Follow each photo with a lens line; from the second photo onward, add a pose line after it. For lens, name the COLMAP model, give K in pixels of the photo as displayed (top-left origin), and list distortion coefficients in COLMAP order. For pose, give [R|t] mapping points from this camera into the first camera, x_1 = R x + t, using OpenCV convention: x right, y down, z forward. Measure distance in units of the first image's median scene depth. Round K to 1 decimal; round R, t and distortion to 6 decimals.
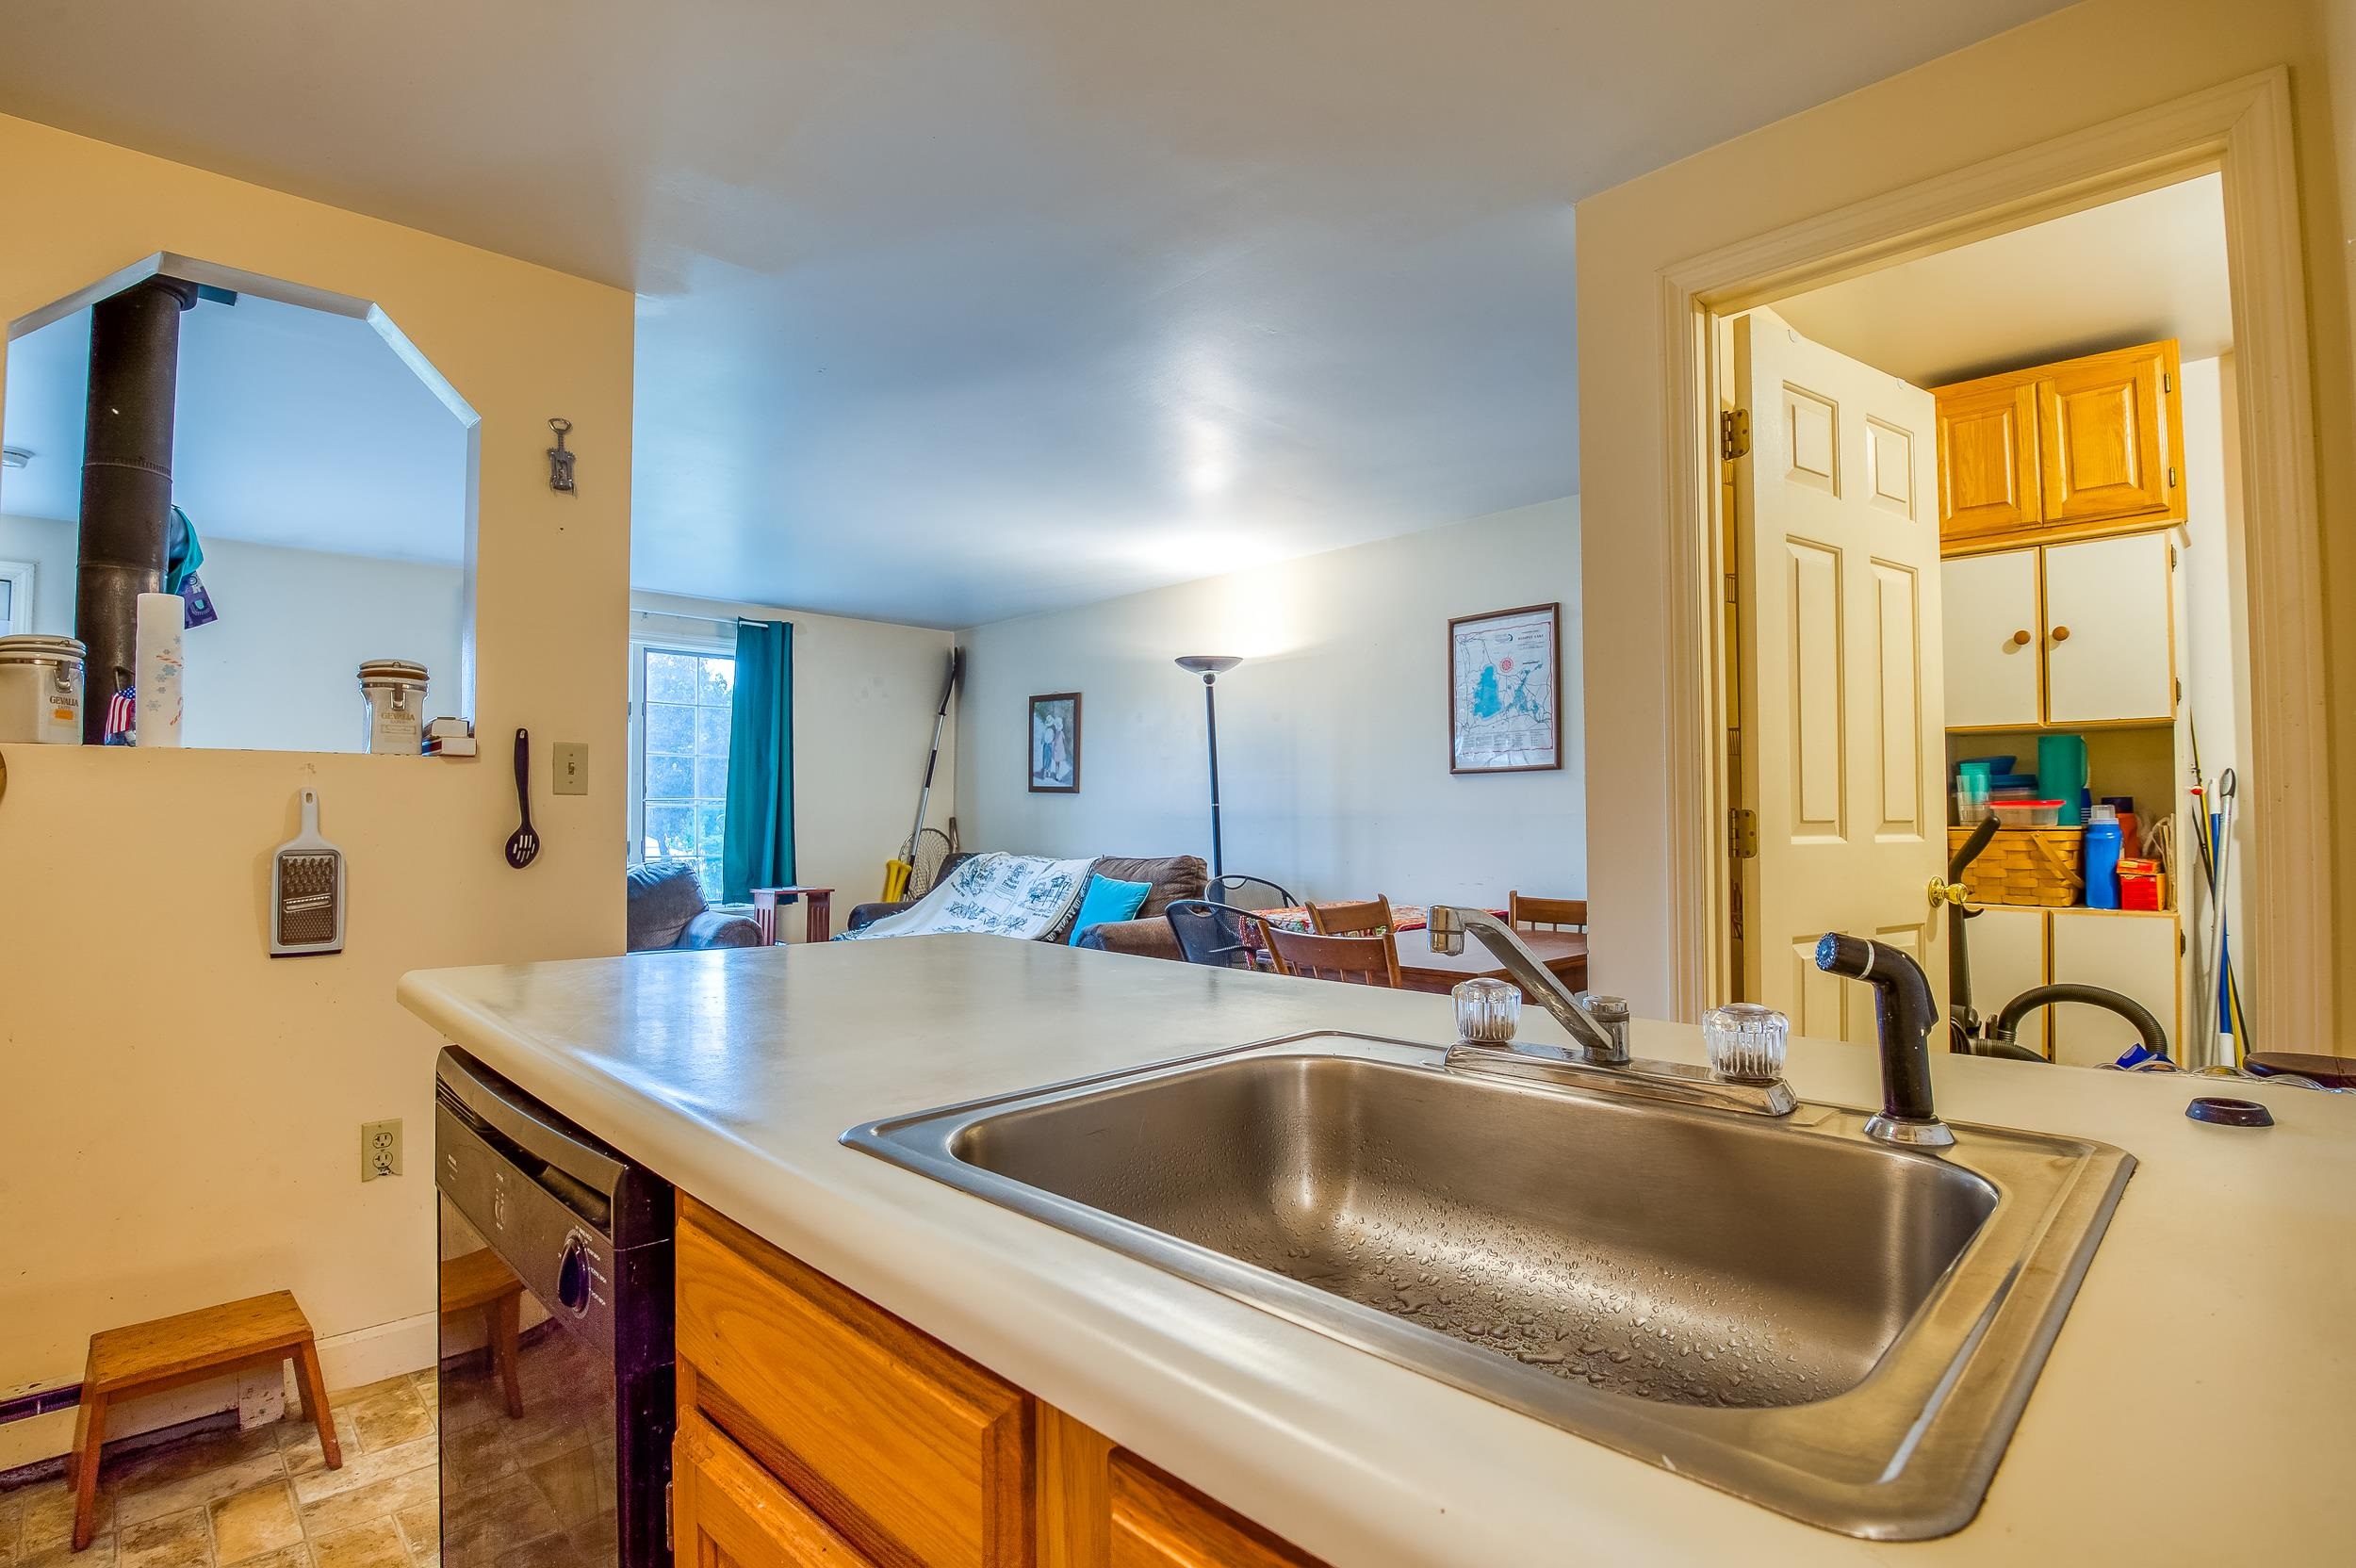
lens RADIAL K [[1148.2, 0, 1178.0], [0, 1148.2, 784.0], [0, 0, 1]] dist [0.001870, -0.000138]
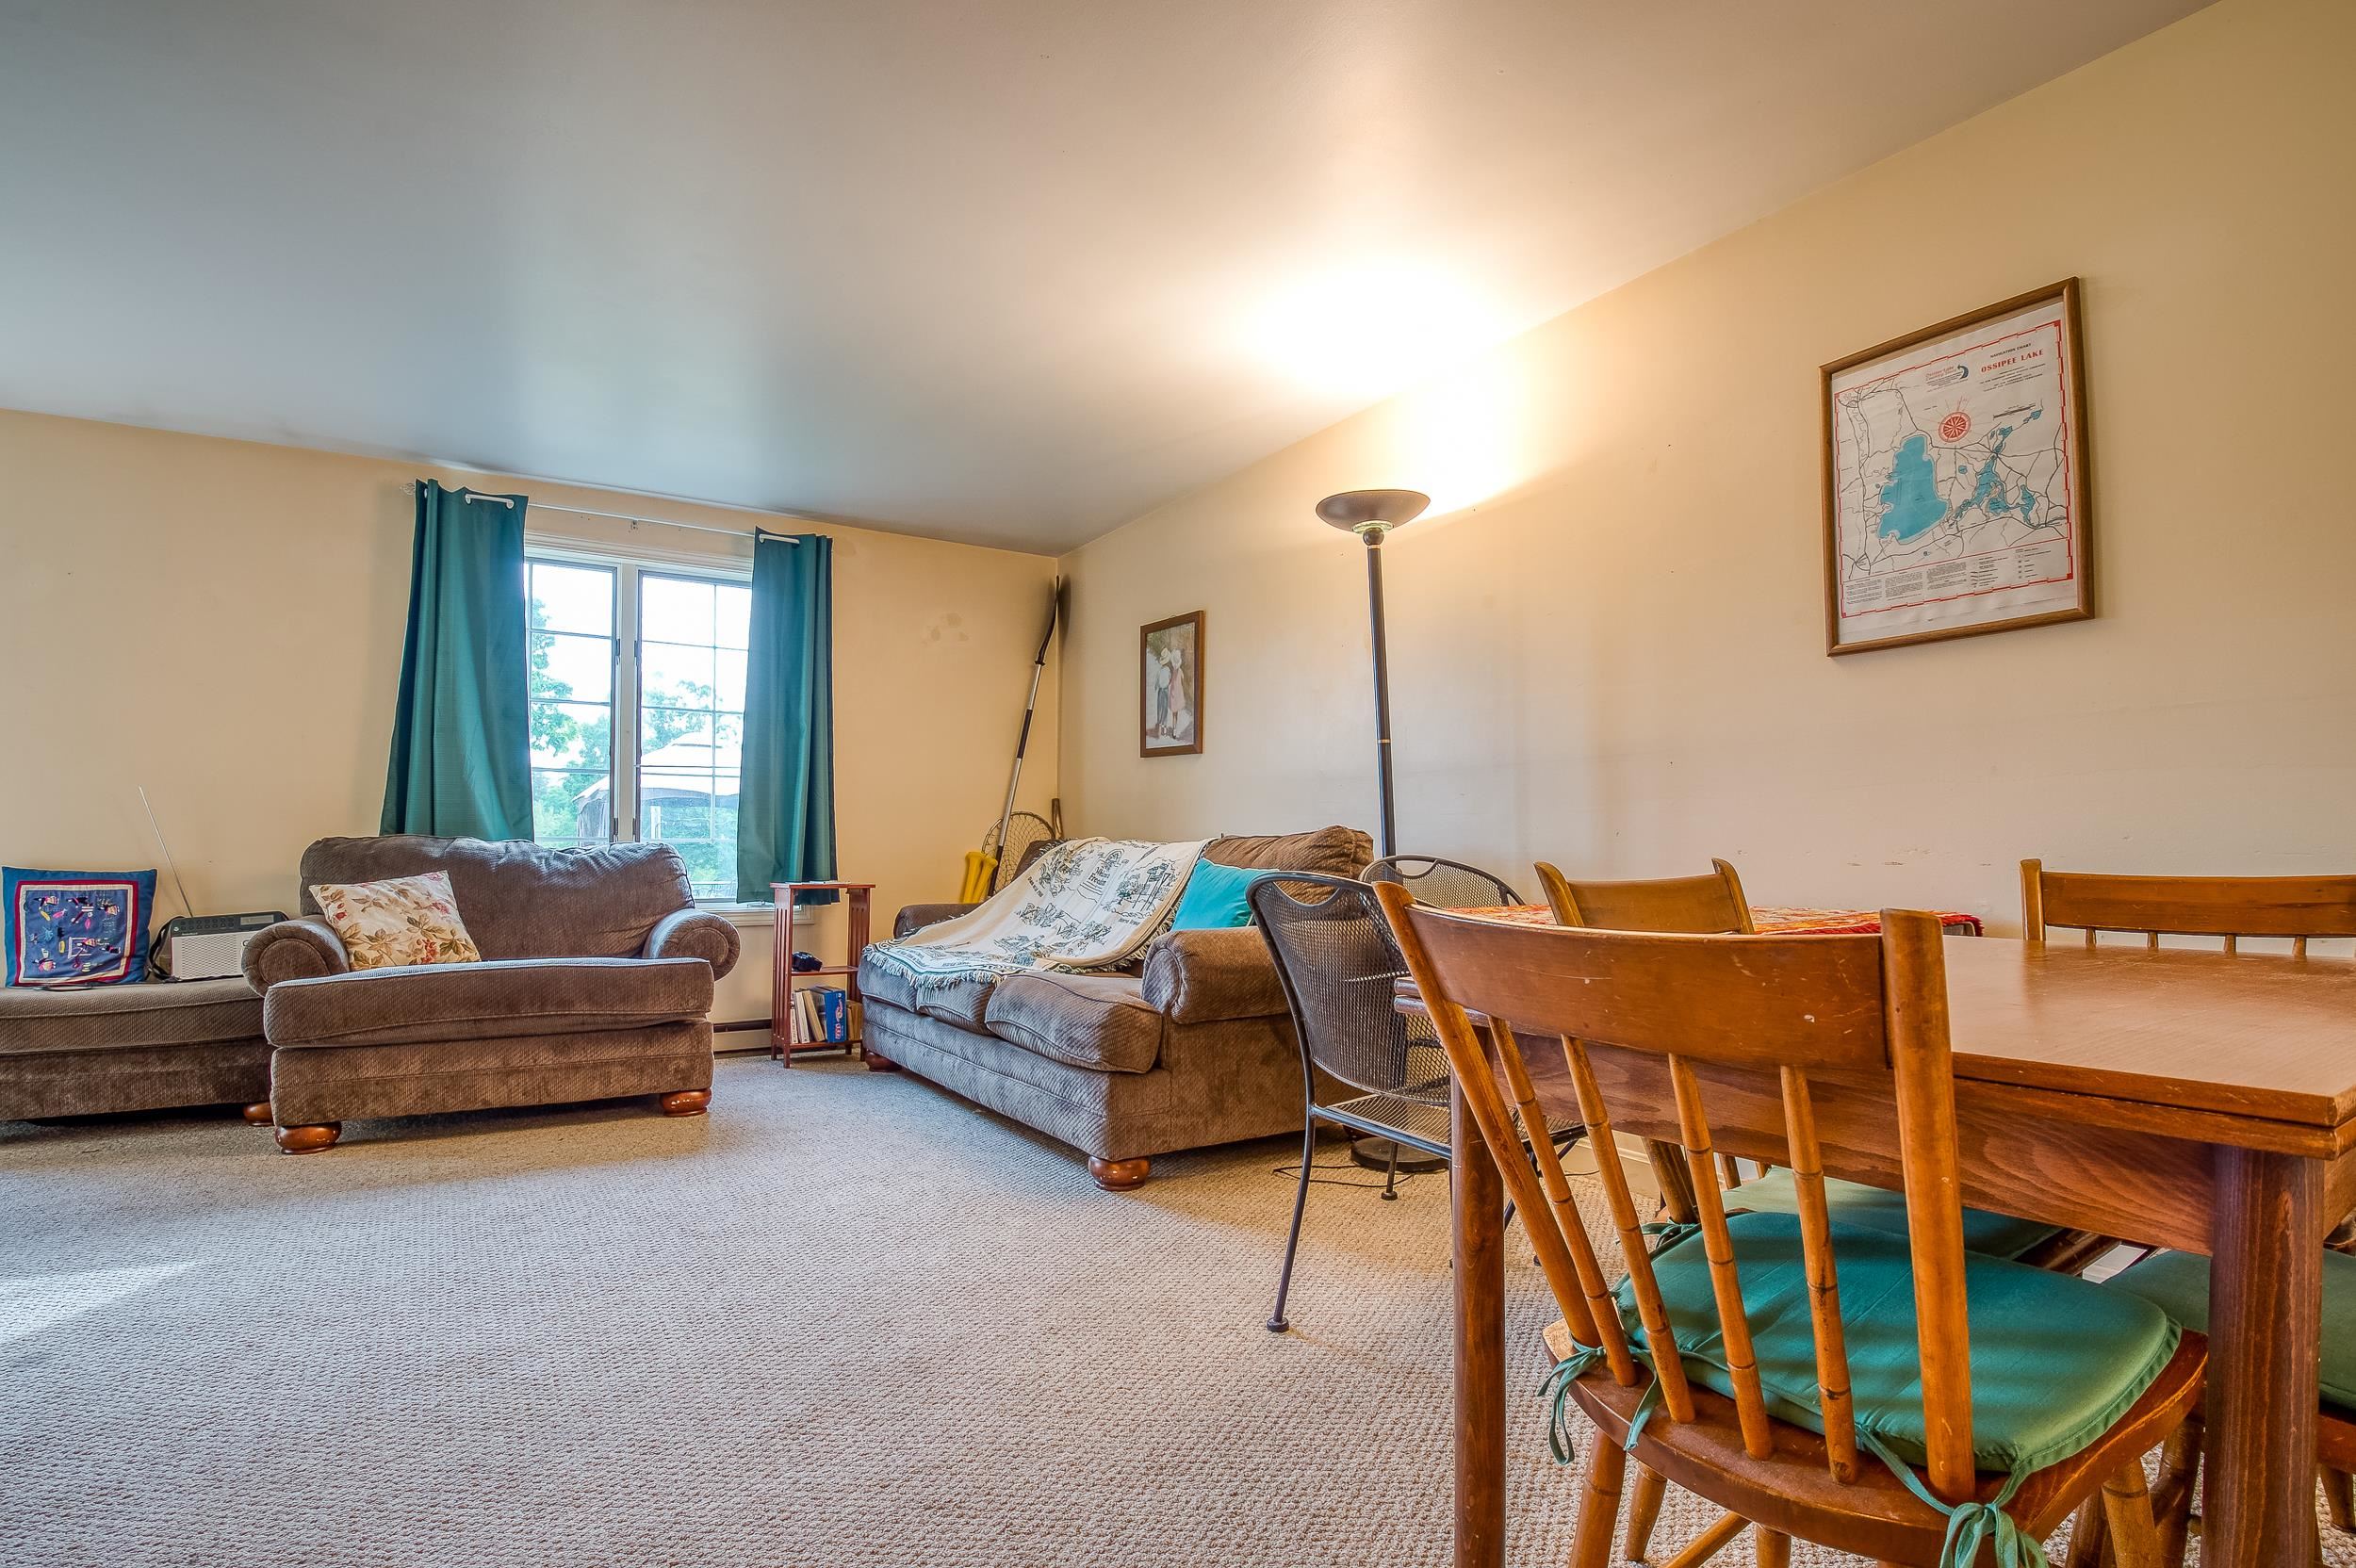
lens RADIAL K [[1147.6, 0, 1127.3], [0, 1147.6, 827.4], [0, 0, 1]] dist [-0.001174, -0.027122]
pose [[0.972020, -0.002843, -0.234880, 0.038784], [0.005868, 0.999909, 0.012182, 0.049724], [0.234824, -0.013219, 0.971948, 0.335506]]
